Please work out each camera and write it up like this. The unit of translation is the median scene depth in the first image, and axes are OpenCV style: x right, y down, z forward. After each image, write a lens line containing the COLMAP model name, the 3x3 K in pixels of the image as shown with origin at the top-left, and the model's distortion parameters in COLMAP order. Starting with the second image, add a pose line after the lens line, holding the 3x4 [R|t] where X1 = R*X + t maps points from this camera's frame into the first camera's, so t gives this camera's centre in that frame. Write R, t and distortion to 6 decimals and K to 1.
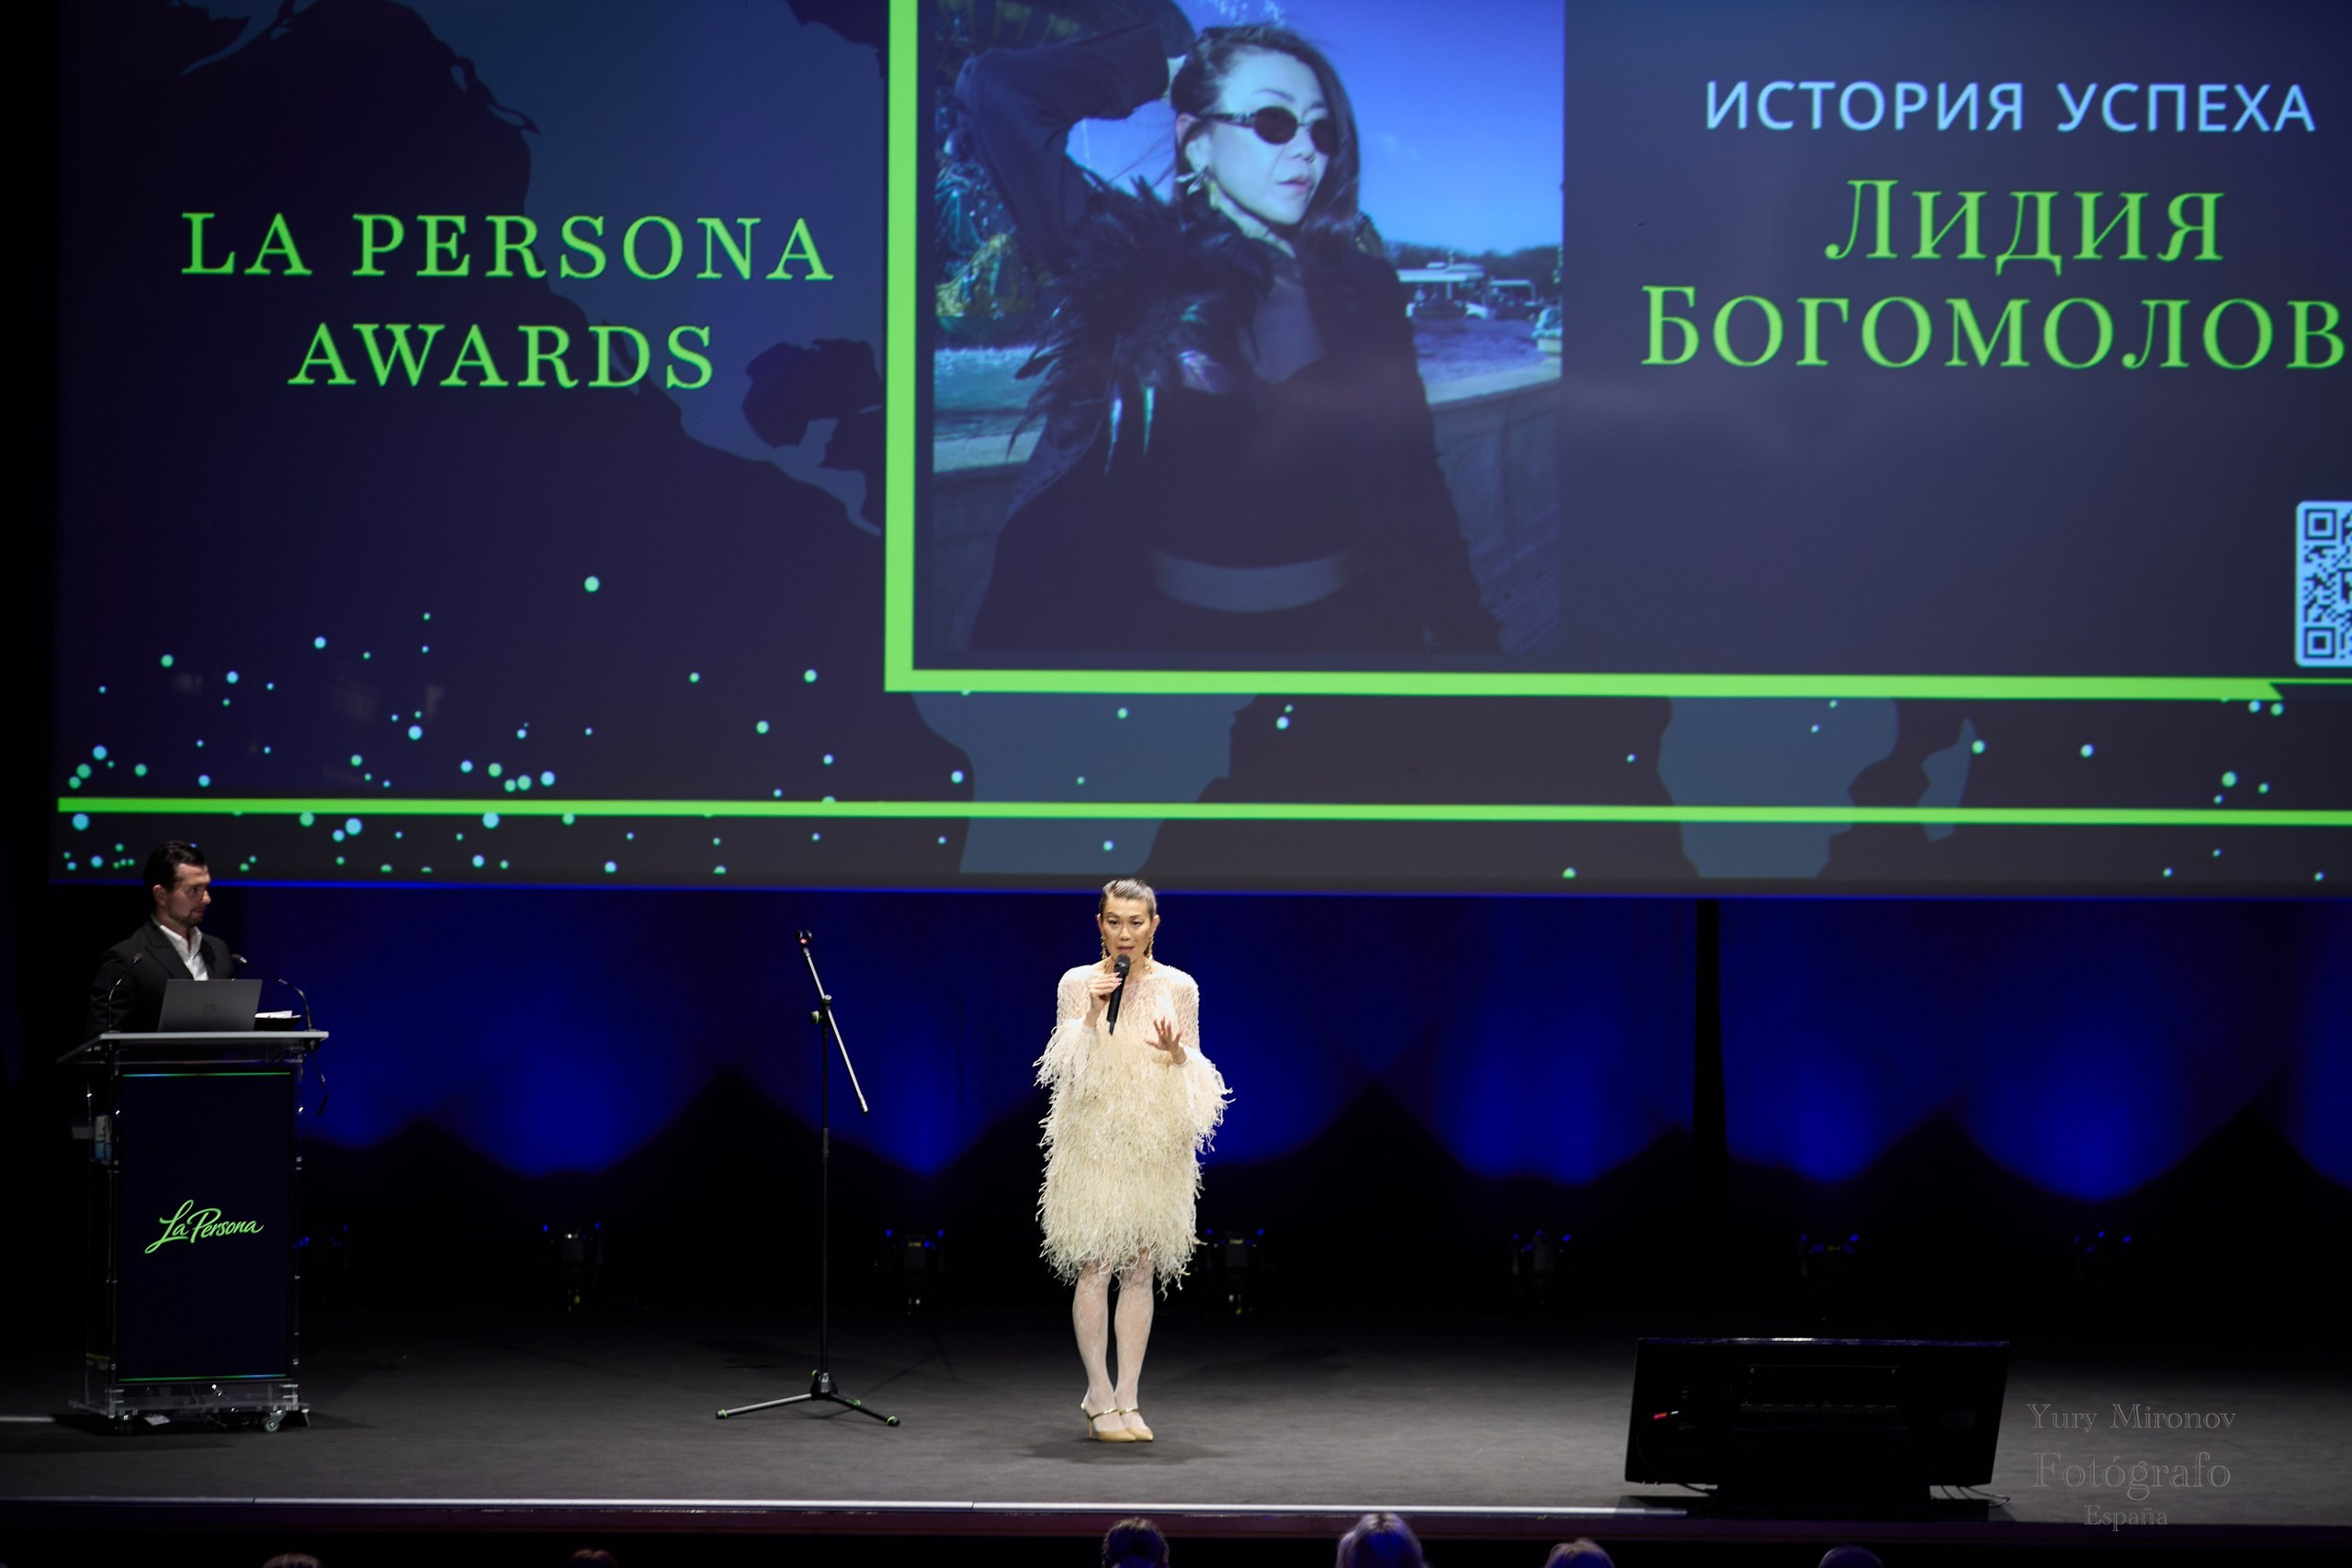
lens RADIAL K [[8783.8, 0, 1203.7], [0, 8783.8, 732.0], [0, 0, 1]] dist [0.223380, 0.000000]
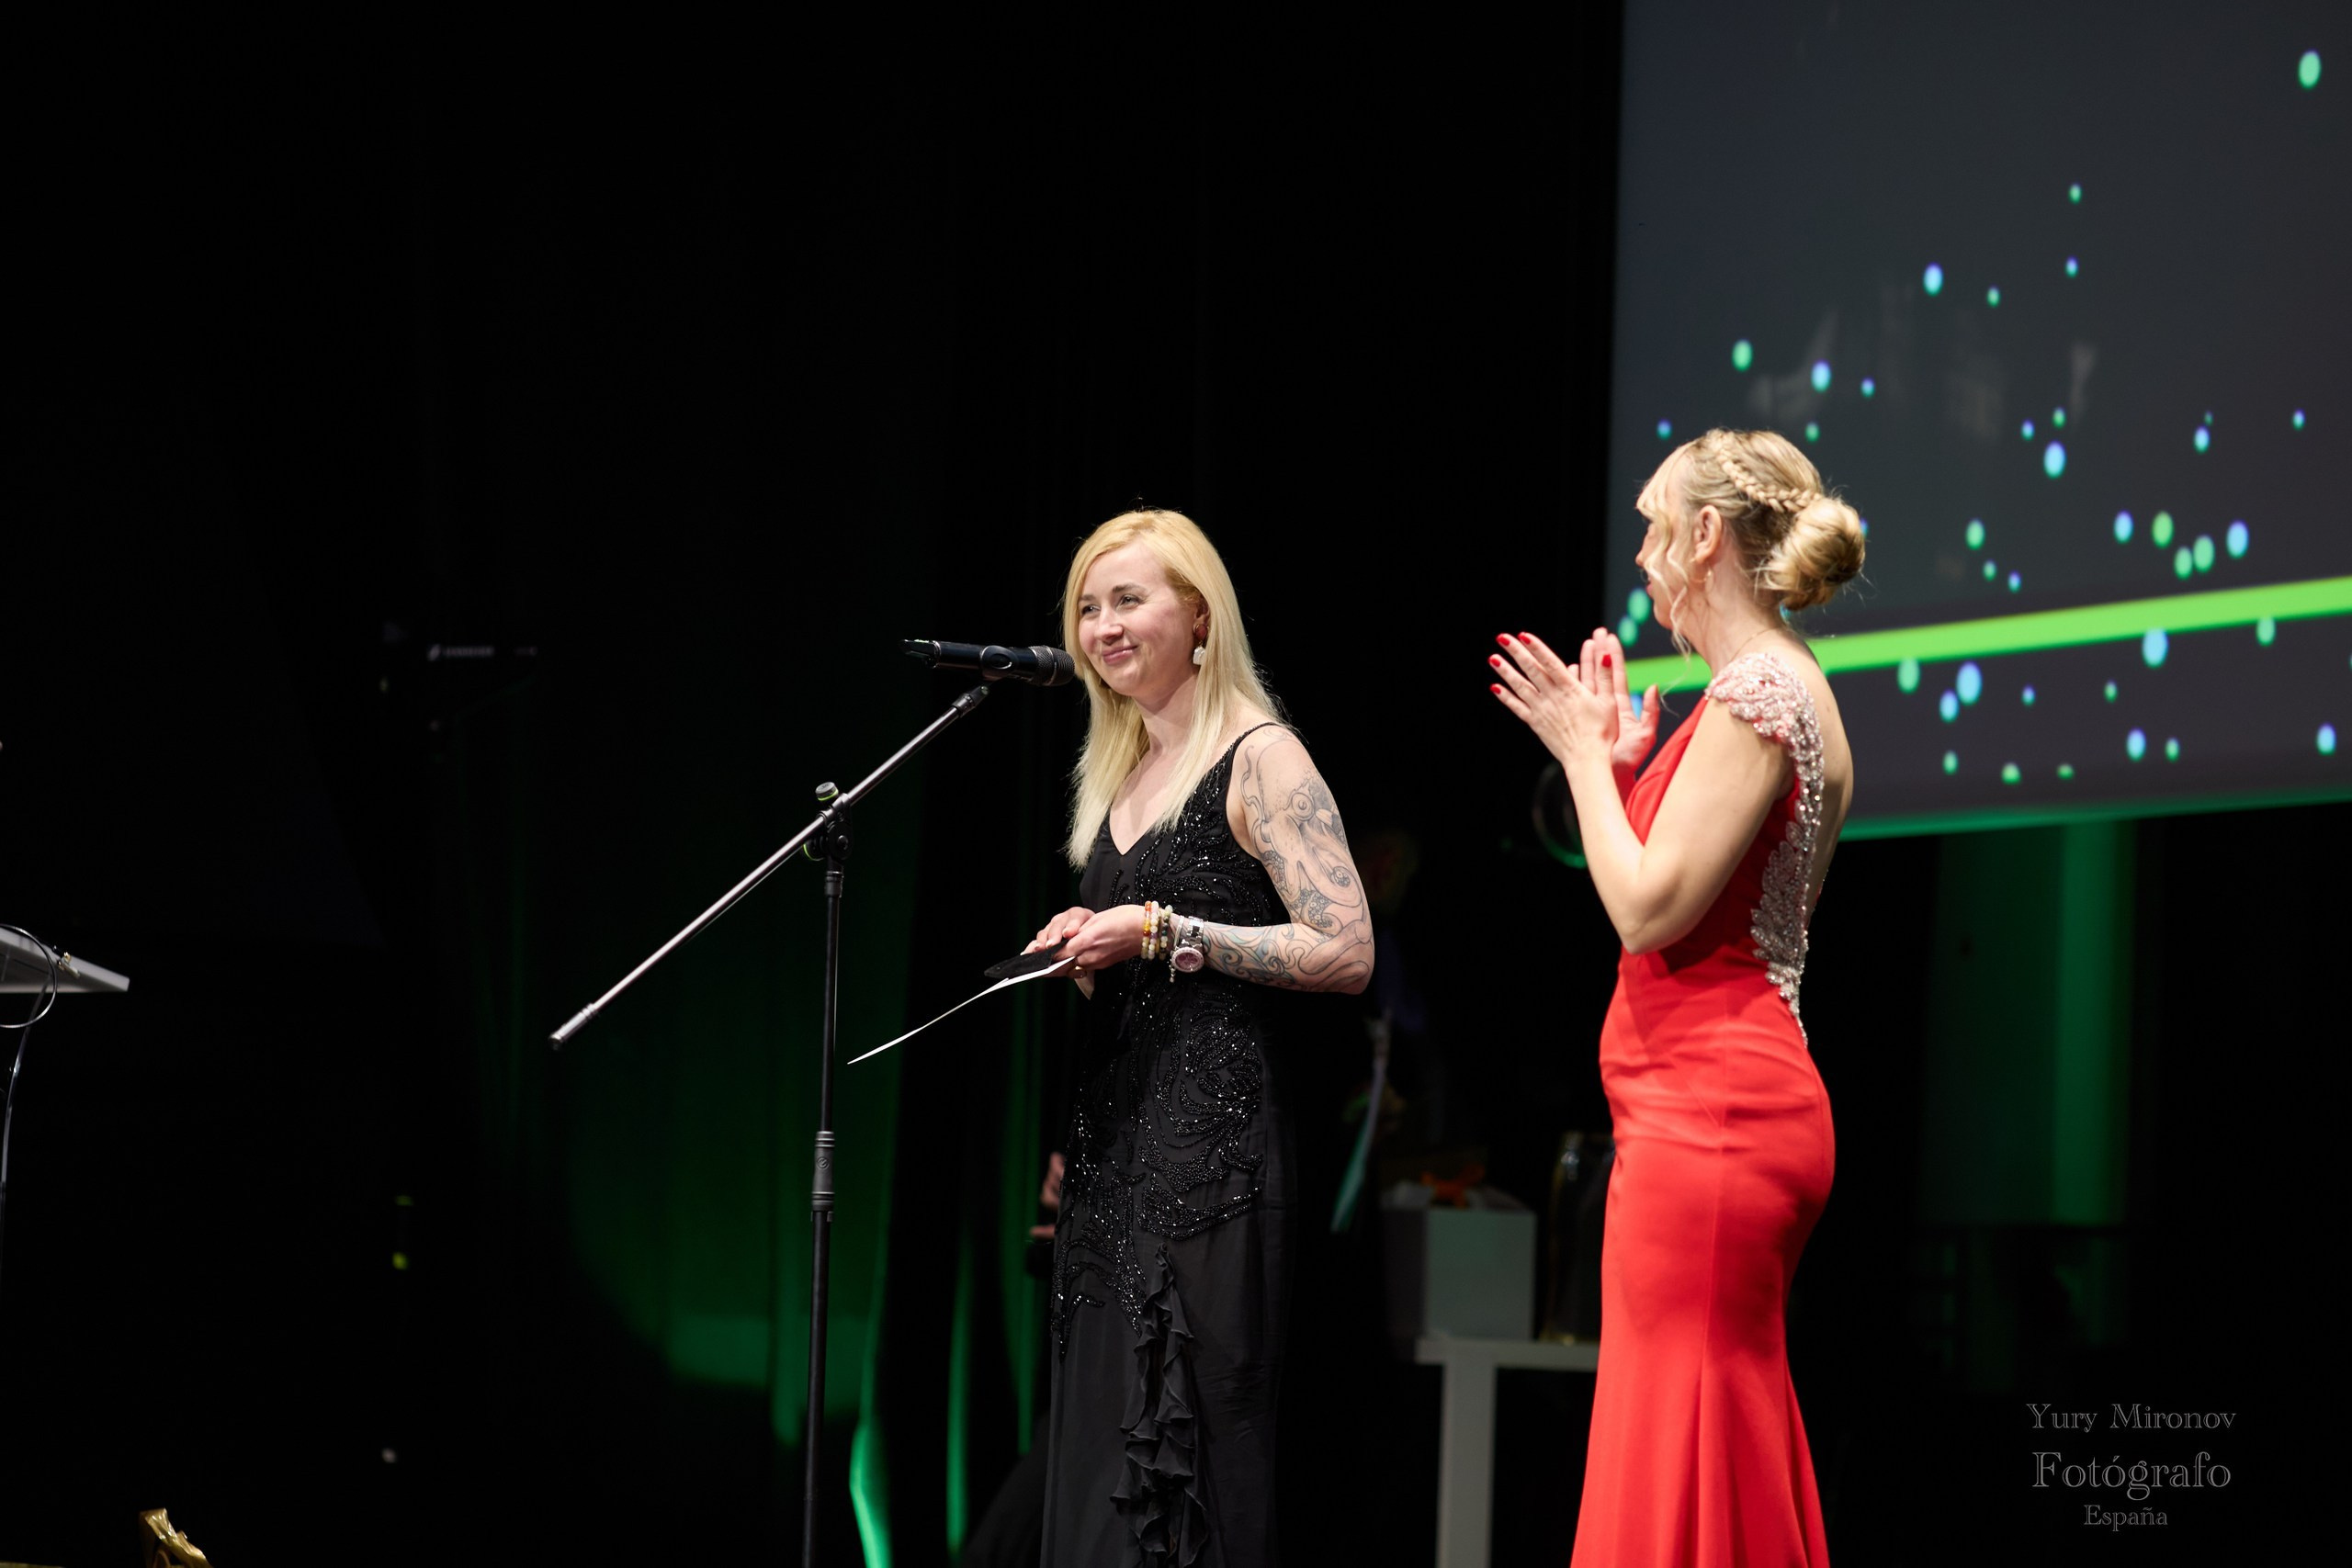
lens RADIAL K [[8783.8, 0, 1177.8], [0, 8783.8, 784.5], [0, 0, 1]] dist [0.223380, 0.000000]
pose [[0.483208, -0.061594, -0.873336, 0.270049], [-0.045518, 0.994406, -0.095317, 0.059729], [0.874322, 0.085810, 0.477701, 0.754451]]
